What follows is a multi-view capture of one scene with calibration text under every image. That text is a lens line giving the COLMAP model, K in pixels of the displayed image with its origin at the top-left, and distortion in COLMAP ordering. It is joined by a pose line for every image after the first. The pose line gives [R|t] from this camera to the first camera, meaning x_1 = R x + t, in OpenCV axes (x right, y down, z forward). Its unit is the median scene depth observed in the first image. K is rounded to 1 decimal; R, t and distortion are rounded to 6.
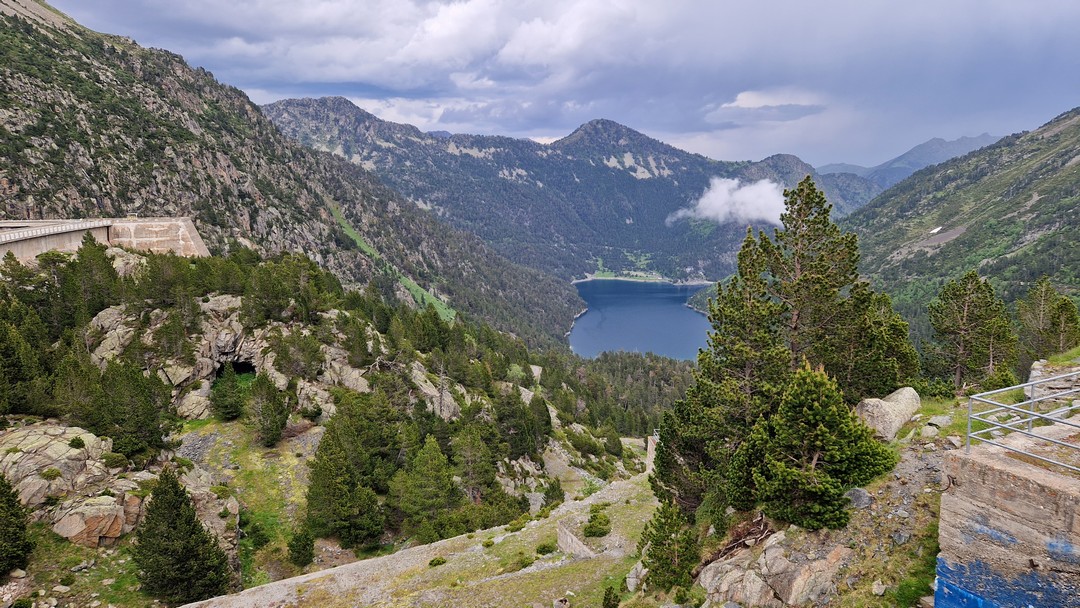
lens RADIAL K [[716.3, 0, 556.8], [0, 716.3, 291.2], [0, 0, 1]] dist [0.083854, -0.076798]
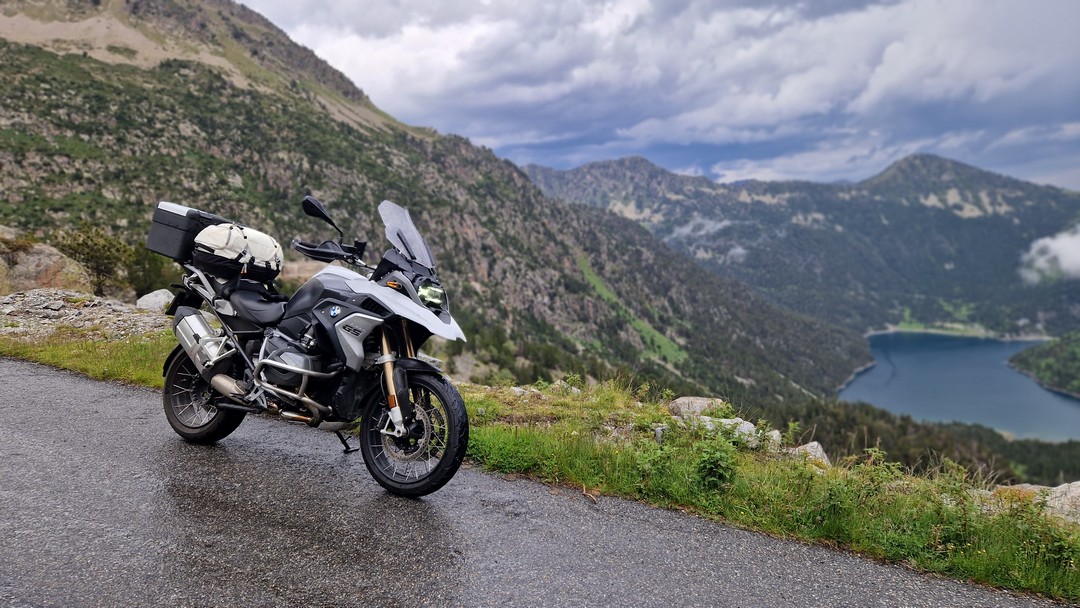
lens RADIAL K [[719.8, 0, 547.8], [0, 719.8, 306.0], [0, 0, 1]] dist [0.080439, -0.072267]
pose [[0.902951, 0.008570, -0.429658, 0.135950], [-0.029868, 0.998635, -0.042852, 0.010843], [0.428704, 0.051526, 0.901974, -0.032515]]
